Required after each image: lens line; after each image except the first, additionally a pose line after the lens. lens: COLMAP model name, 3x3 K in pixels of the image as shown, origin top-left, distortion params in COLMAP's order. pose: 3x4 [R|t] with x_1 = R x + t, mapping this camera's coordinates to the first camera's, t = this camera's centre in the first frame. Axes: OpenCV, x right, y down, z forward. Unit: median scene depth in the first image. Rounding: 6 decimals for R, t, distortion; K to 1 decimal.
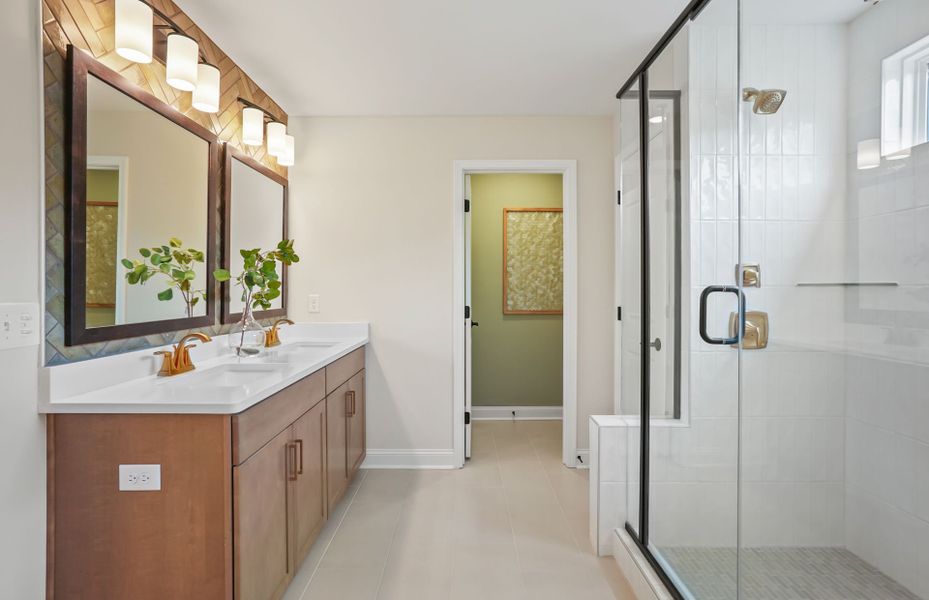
lens RADIAL K [[509.2, 0, 466.0], [0, 509.2, 291.6], [0, 0, 1]] dist [0.006054, 0.008187]
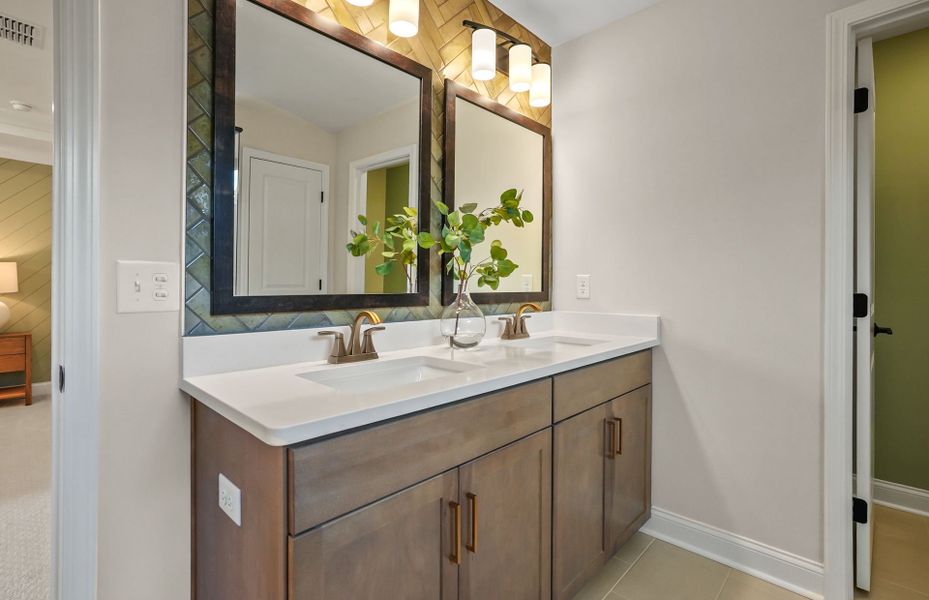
lens RADIAL K [[509.2, 0, 400.2], [0, 509.2, 276.8], [0, 0, 1]] dist [0.006054, 0.008187]
pose [[0.726833, 0.004212, -0.686801, 0.026857], [-0.015687, 0.999822, -0.010469, 0.027519], [0.686635, 0.018383, 0.726770, 0.355029]]
